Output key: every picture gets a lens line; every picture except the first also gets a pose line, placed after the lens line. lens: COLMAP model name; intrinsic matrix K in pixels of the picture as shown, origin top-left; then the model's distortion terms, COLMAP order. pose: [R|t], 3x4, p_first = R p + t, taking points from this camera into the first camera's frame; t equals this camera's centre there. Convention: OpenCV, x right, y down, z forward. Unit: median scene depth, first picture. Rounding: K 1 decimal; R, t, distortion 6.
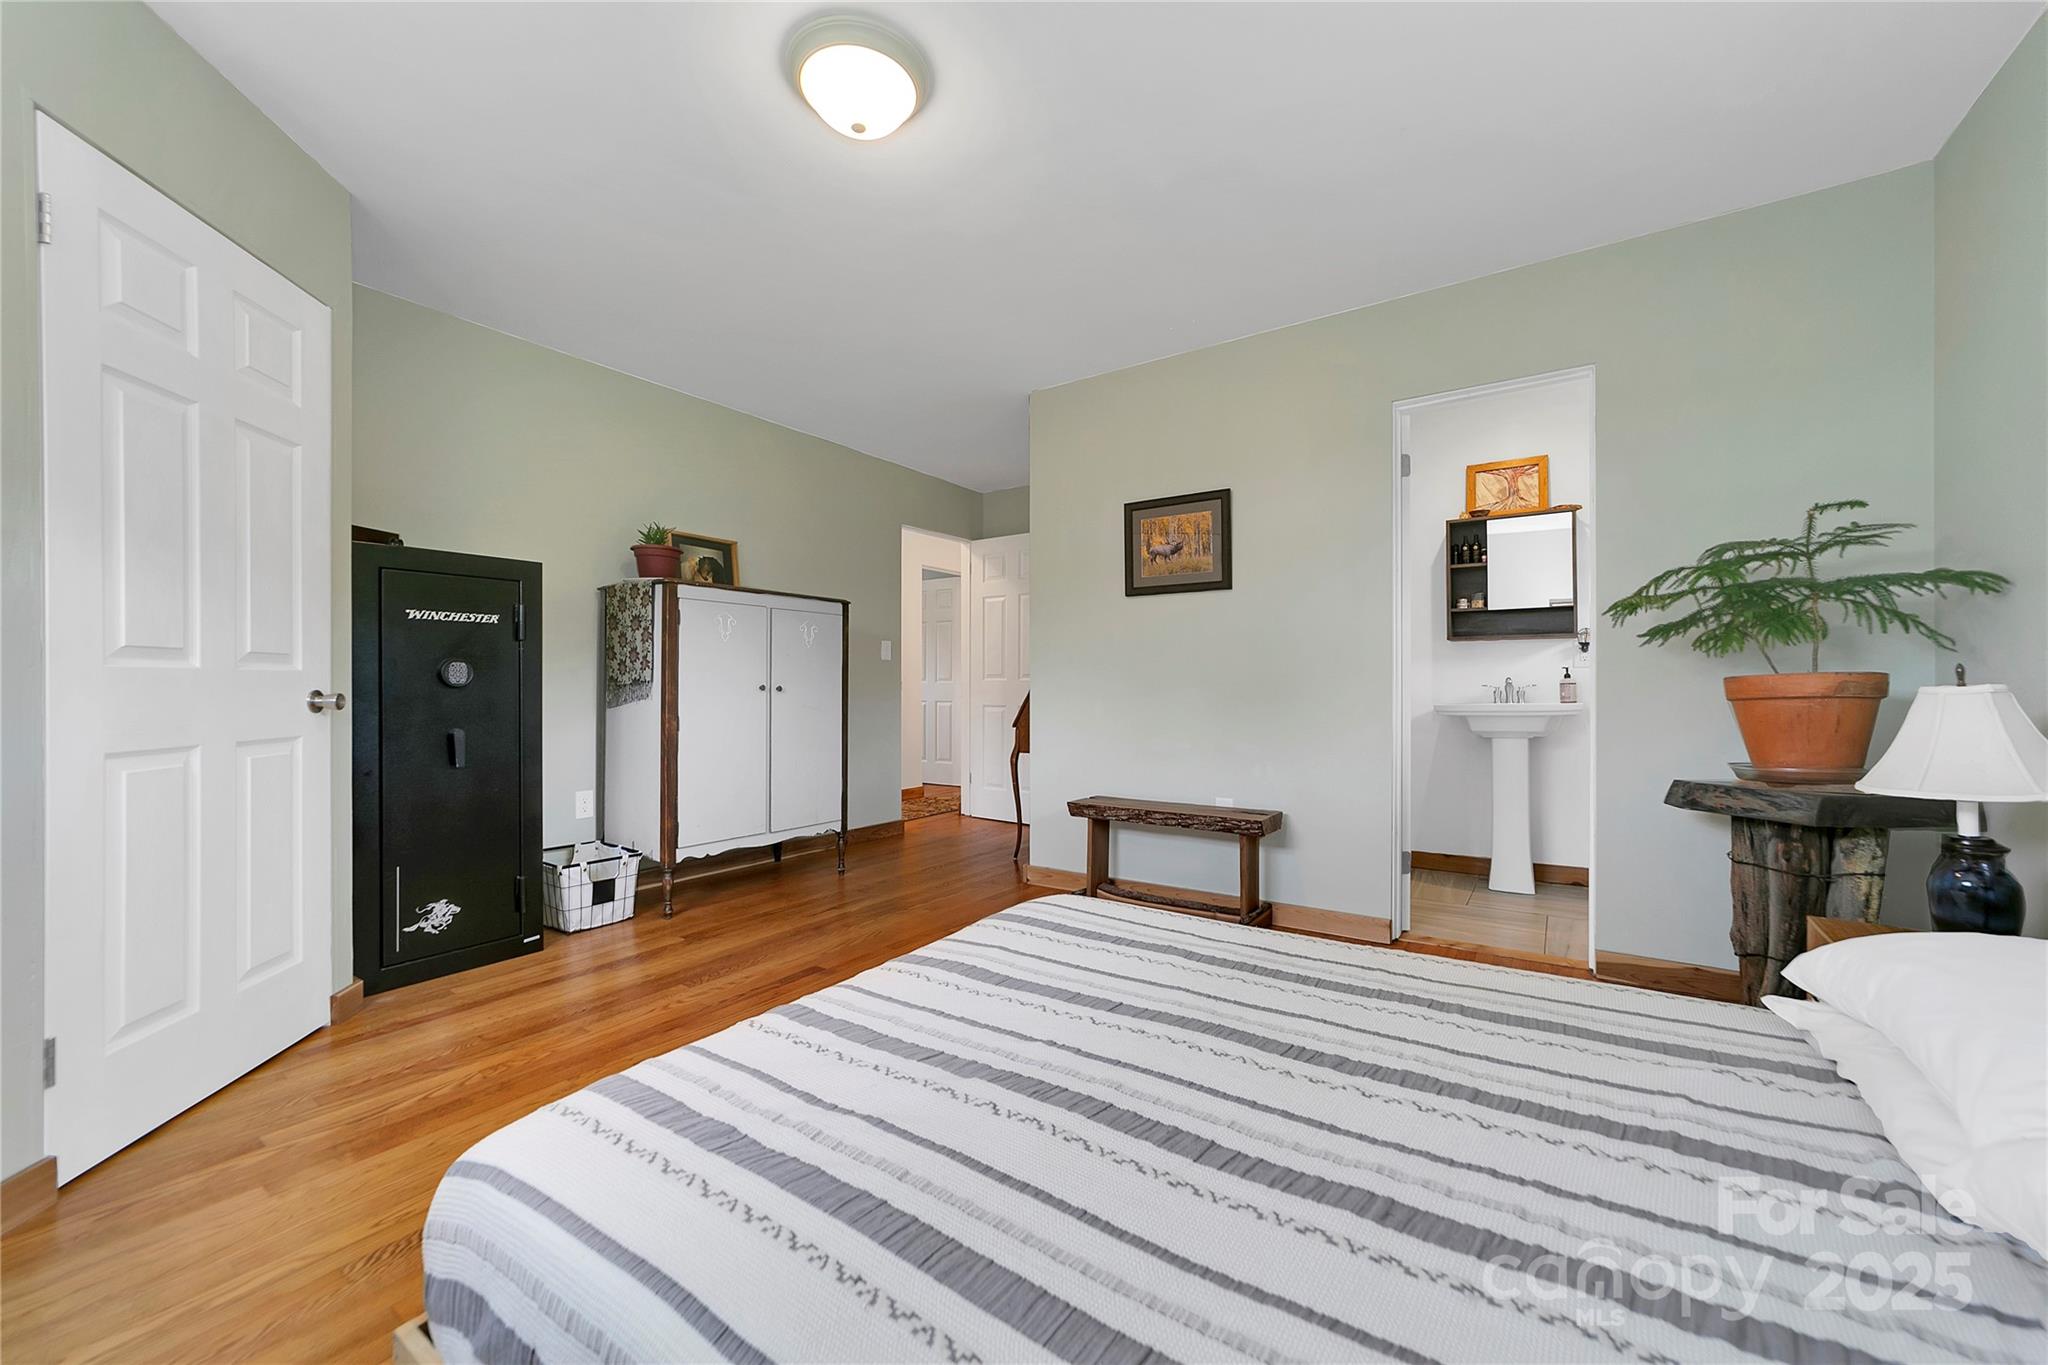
lens RADIAL K [[794.7, 0, 1034.4], [0, 794.7, 689.8], [0, 0, 1]] dist [-0.000076, 0.000198]
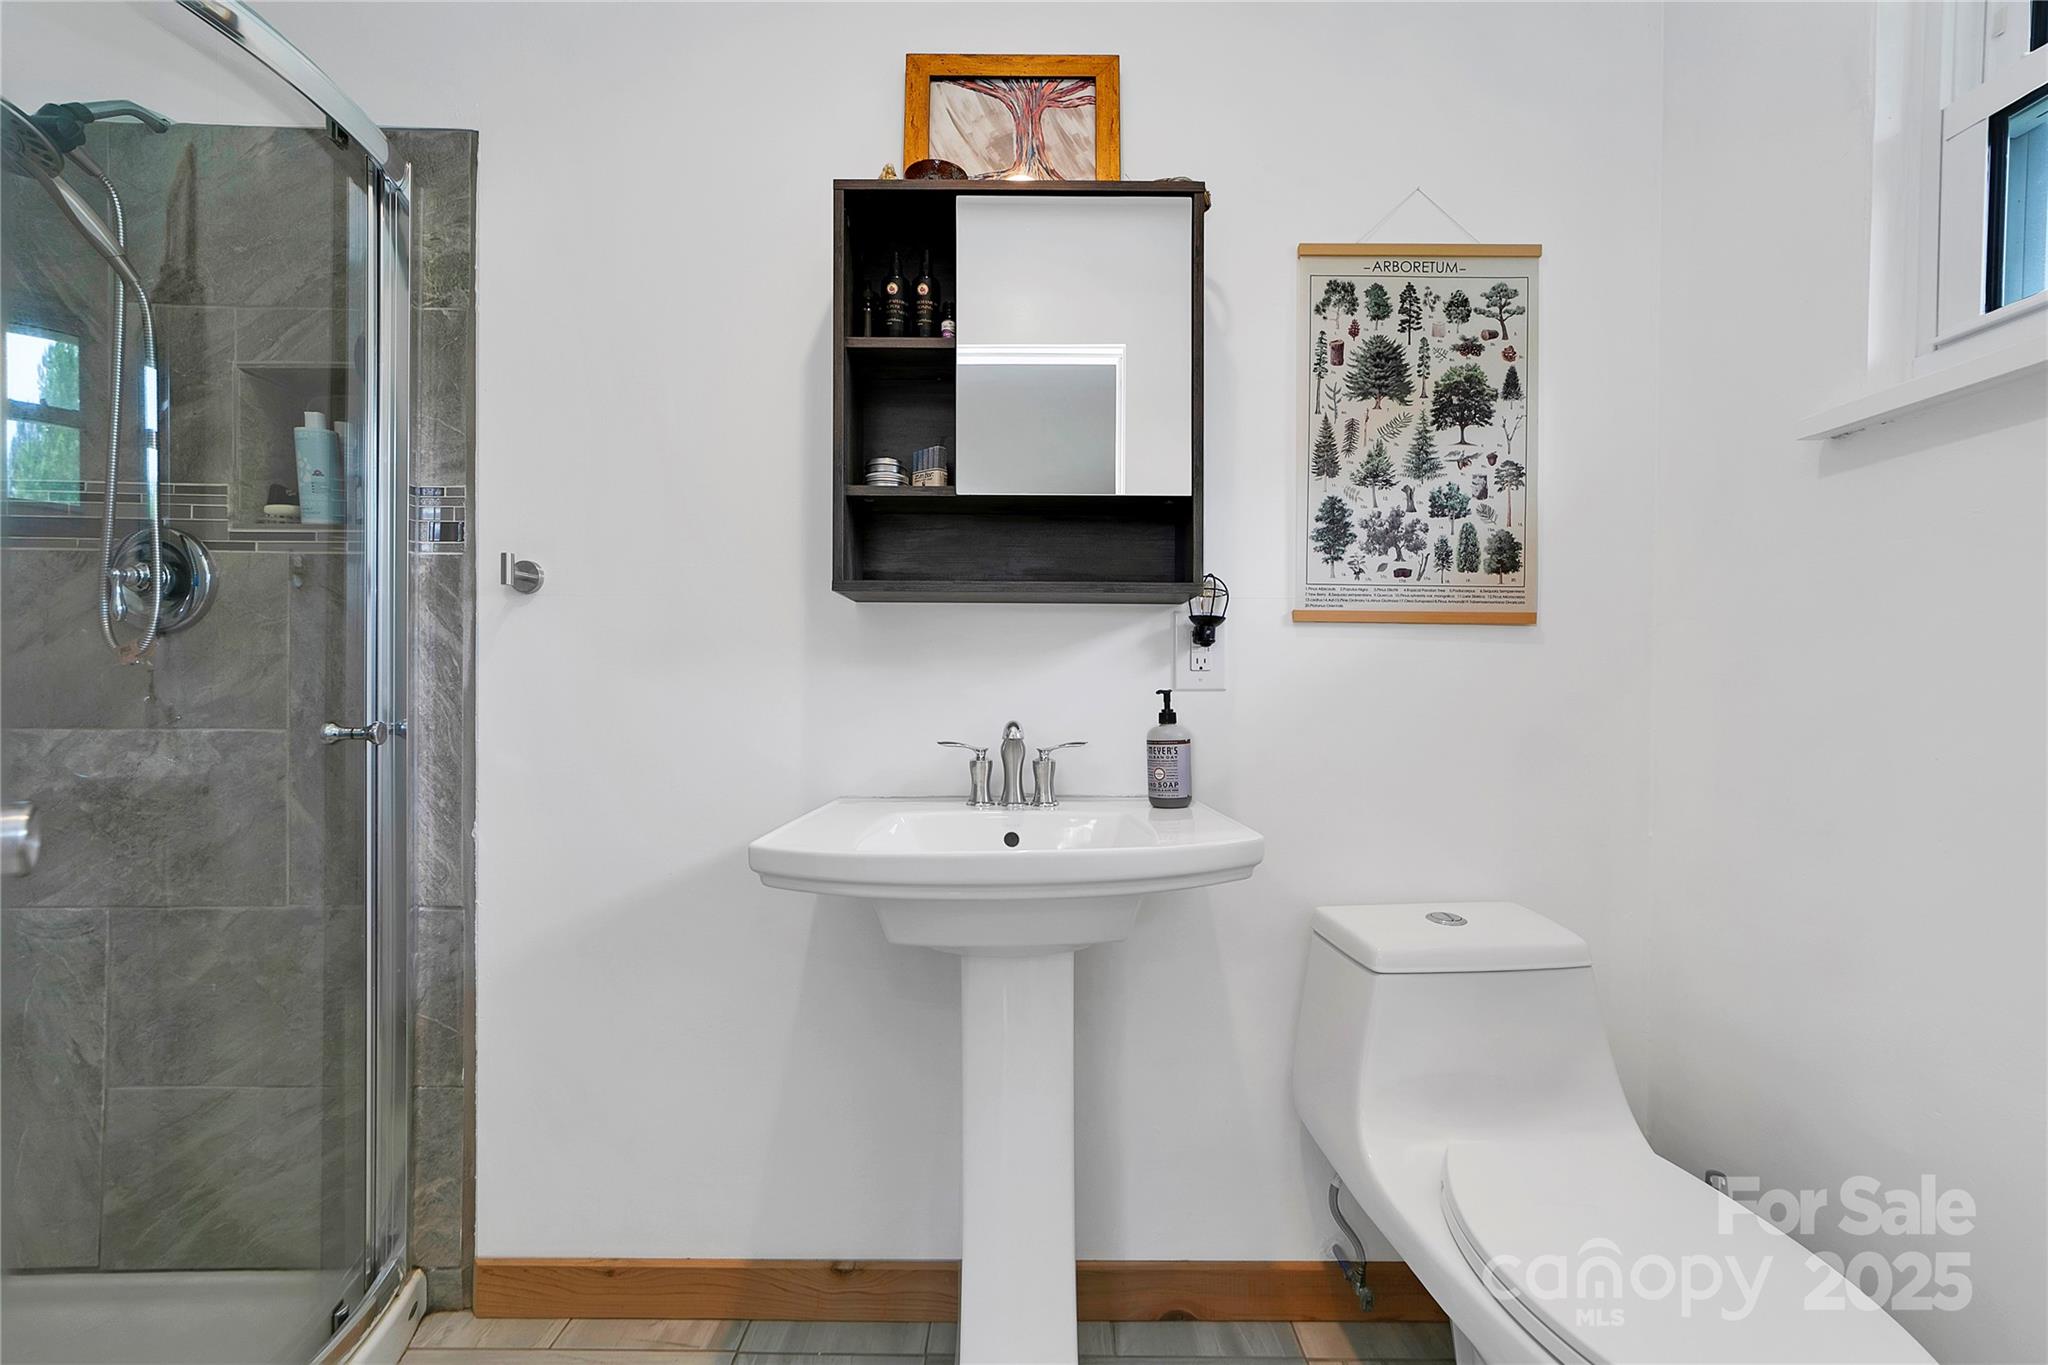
lens RADIAL K [[794.7, 0, 1034.4], [0, 794.7, 689.8], [0, 0, 1]] dist [-0.000076, 0.000198]
pose [[0.829951, 0.006076, 0.557803, 0.424114], [-0.012883, 0.999883, 0.008278, -0.029200], [-0.557687, -0.014057, 0.829932, 0.726245]]
